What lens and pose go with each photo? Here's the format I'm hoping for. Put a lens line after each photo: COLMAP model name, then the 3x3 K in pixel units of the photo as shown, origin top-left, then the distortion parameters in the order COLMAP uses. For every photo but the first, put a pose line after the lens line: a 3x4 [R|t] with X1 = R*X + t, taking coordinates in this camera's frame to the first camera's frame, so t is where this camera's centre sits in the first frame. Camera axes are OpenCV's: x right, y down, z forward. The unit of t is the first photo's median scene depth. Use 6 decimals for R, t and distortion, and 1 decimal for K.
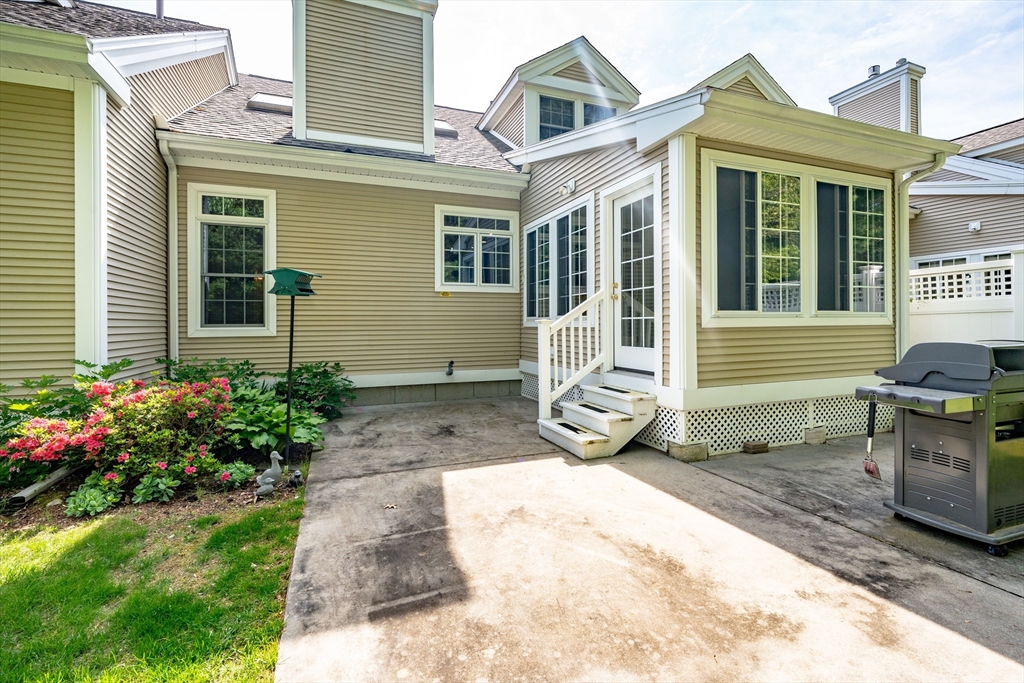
lens RADIAL K [[423.4, 0, 509.7], [0, 423.4, 335.3], [0, 0, 1]] dist [-0.002573, 0.000131]
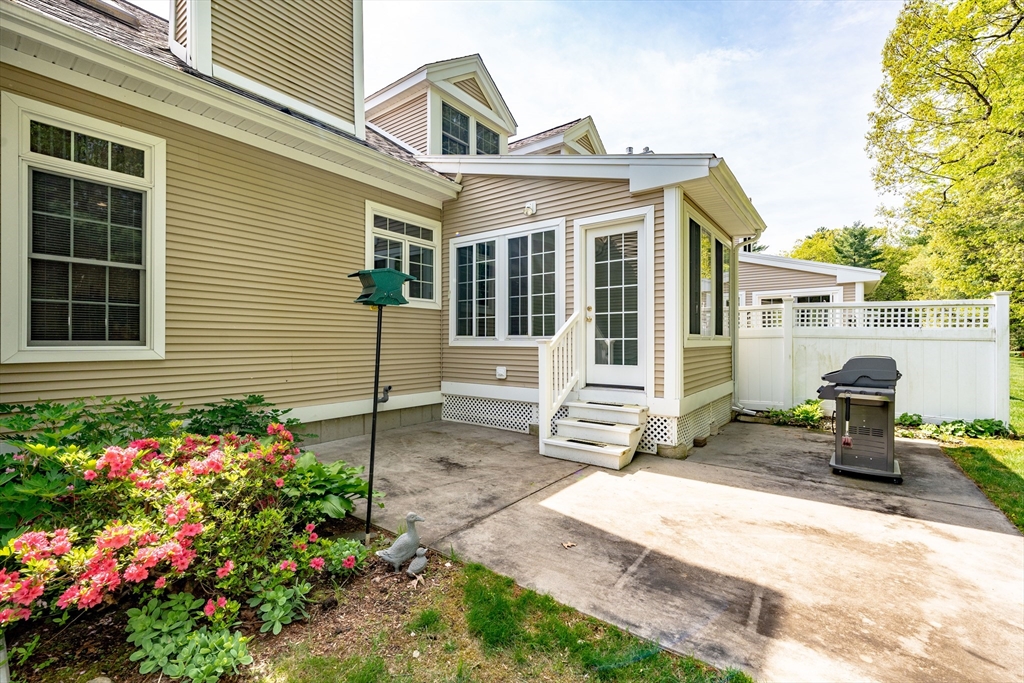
lens RADIAL K [[433.0, 0, 513.6], [0, 433.0, 354.0], [0, 0, 1]] dist [-0.003477, -0.000148]
pose [[0.854046, -0.006264, 0.520161, -0.526712], [0.006484, 0.999978, 0.001396, -0.004679], [-0.520158, 0.002180, 0.854067, 0.163634]]
